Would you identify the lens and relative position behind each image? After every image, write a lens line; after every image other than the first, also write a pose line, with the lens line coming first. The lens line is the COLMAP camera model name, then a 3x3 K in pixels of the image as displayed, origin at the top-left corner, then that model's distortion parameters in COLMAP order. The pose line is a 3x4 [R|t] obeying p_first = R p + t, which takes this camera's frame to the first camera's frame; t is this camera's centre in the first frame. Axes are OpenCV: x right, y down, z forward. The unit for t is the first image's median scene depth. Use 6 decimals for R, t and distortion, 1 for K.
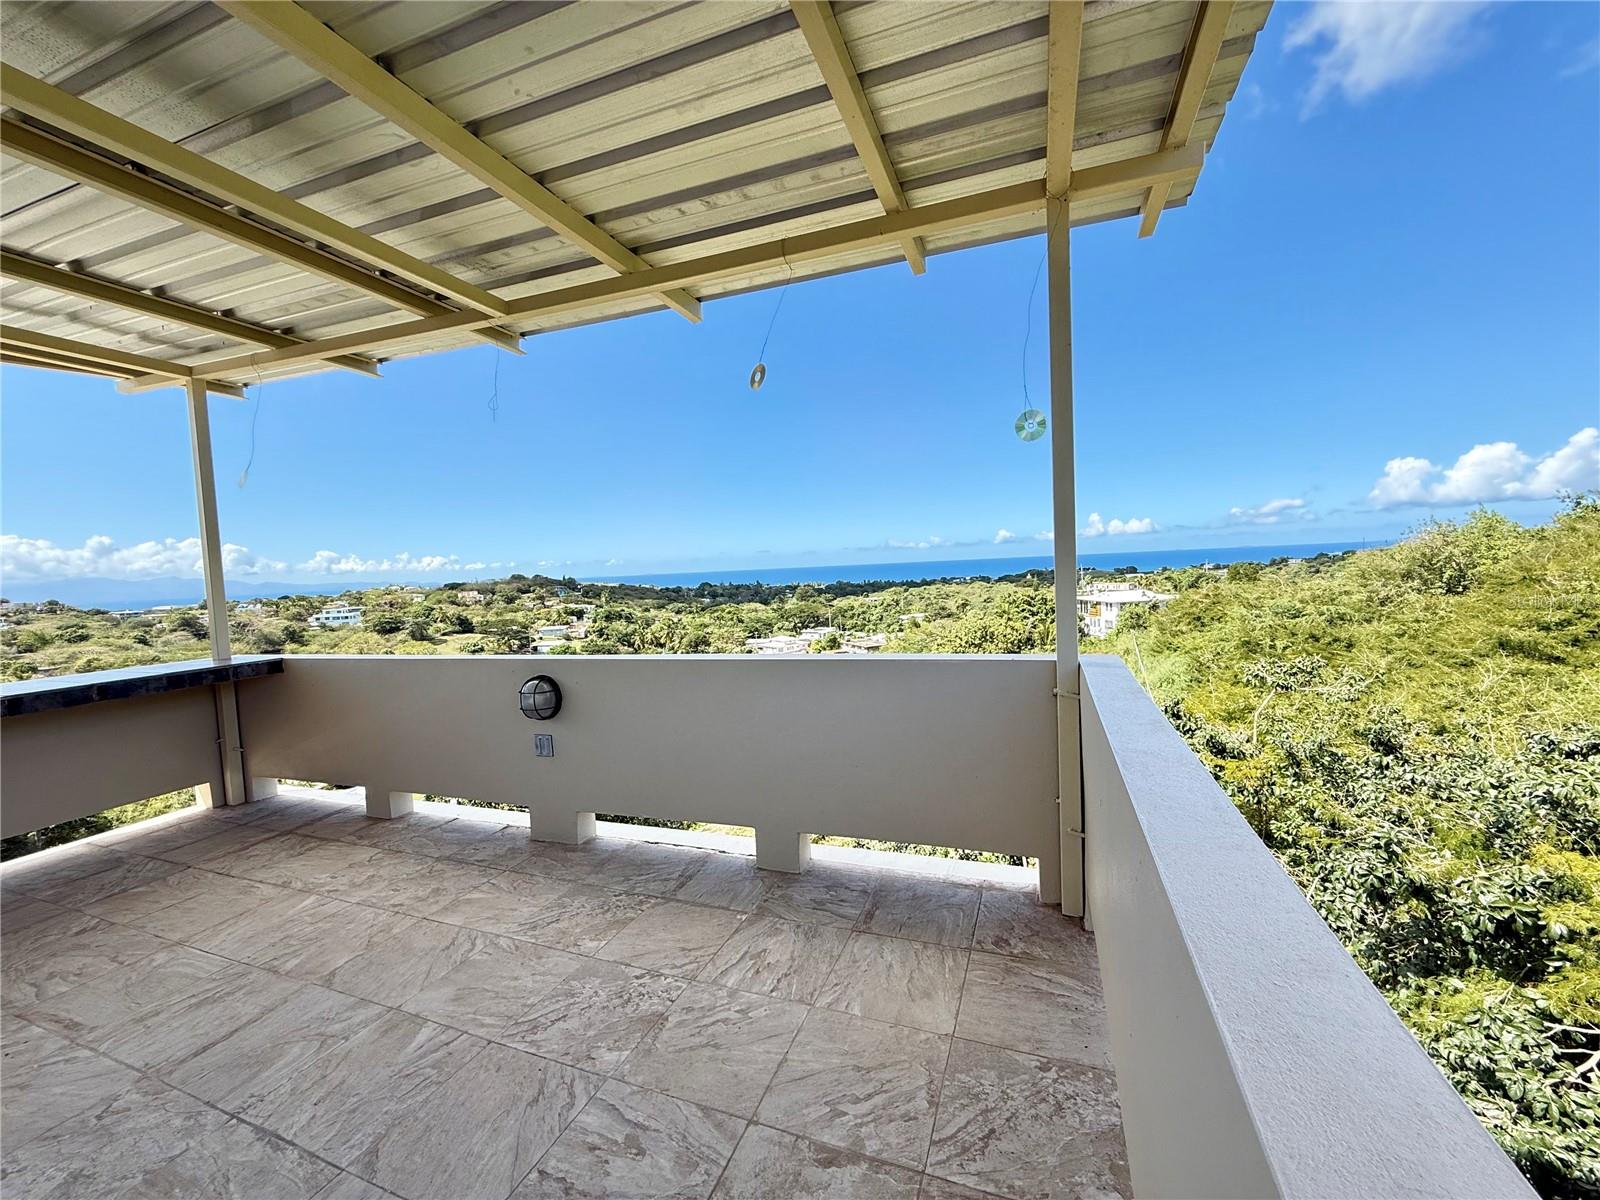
lens RADIAL K [[636.8, 0, 798.8], [0, 636.8, 601.8], [0, 0, 1]] dist [0.000710, -0.000292]
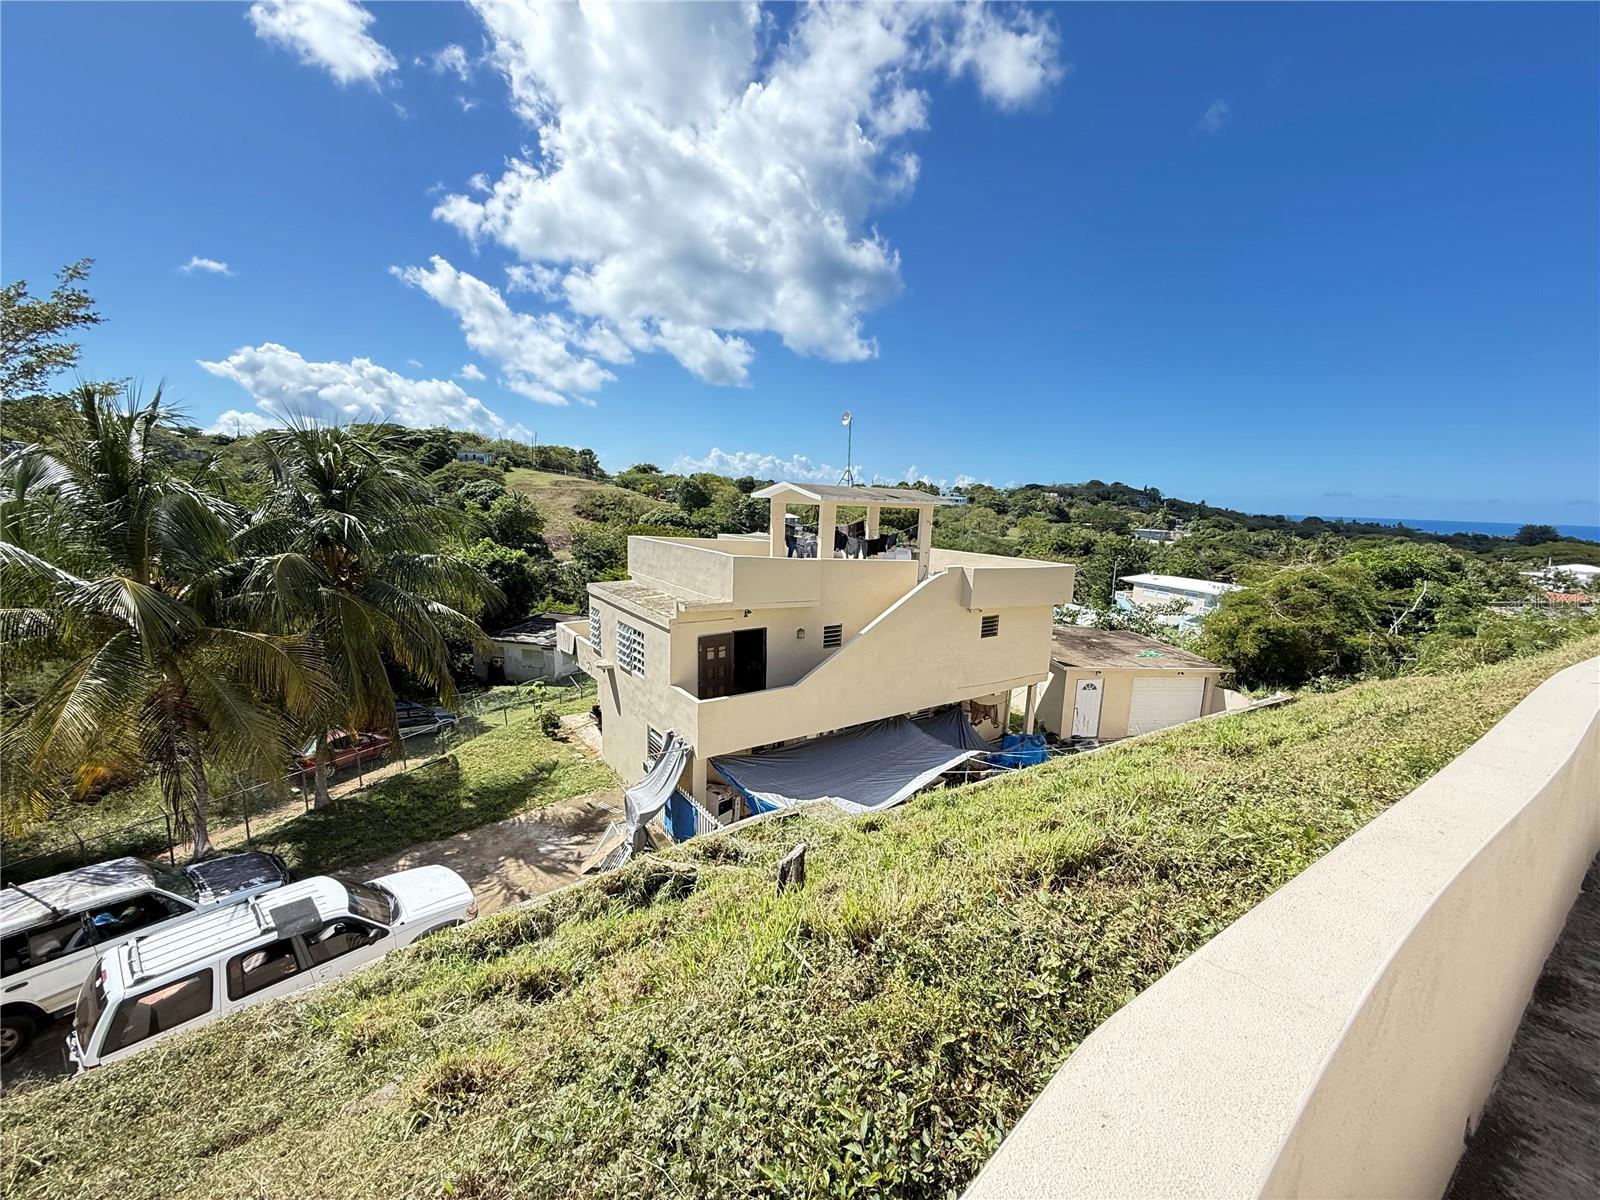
lens RADIAL K [[636.8, 0, 798.8], [0, 636.8, 601.8], [0, 0, 1]] dist [0.000710, -0.000292]
pose [[0.700104, 0.187414, -0.689007, -0.094345], [-0.108945, 0.981679, 0.156323, 0.056388], [0.705681, -0.034378, 0.707696, -0.010223]]
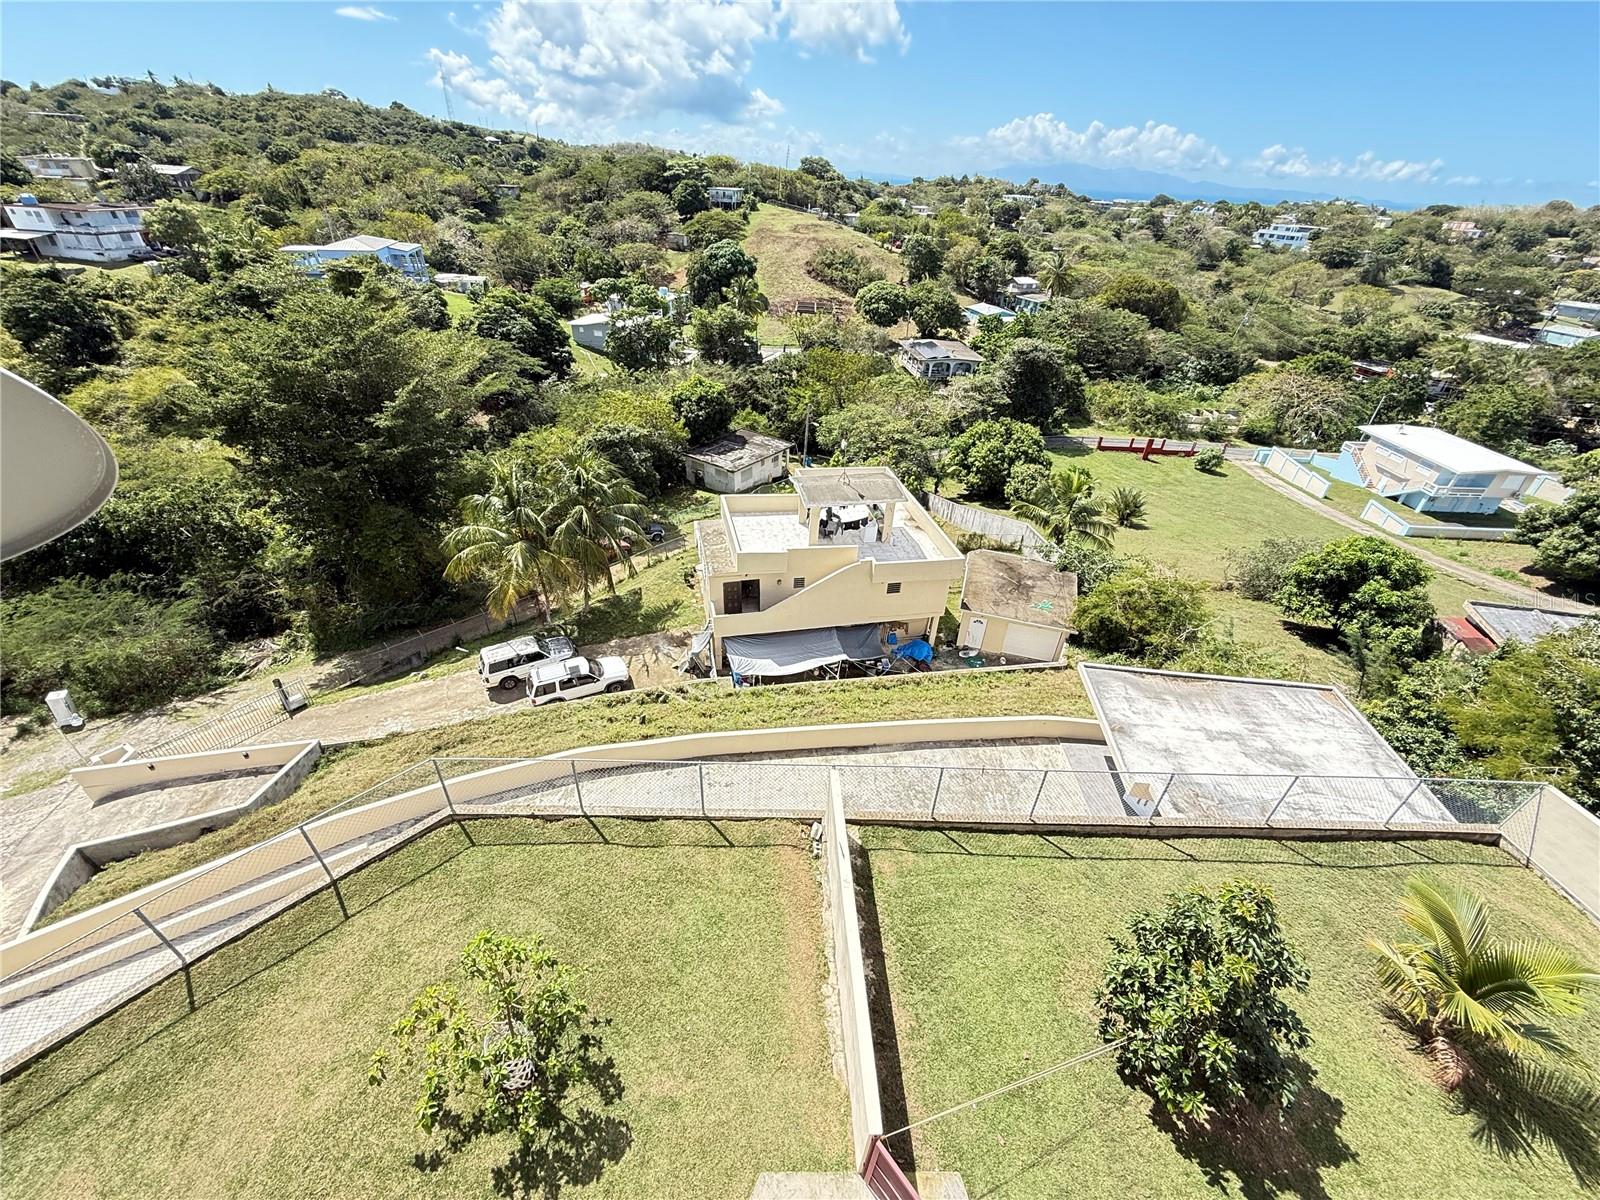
lens RADIAL K [[636.3, 0, 798.6], [0, 636.3, 601.5], [0, 0, 1]] dist [0.000175, 0.000112]
pose [[0.374852, 0.570622, -0.730668, -0.044722], [-0.112765, 0.810347, 0.574997, 0.003256], [0.920201, -0.133145, 0.368106, -0.008983]]
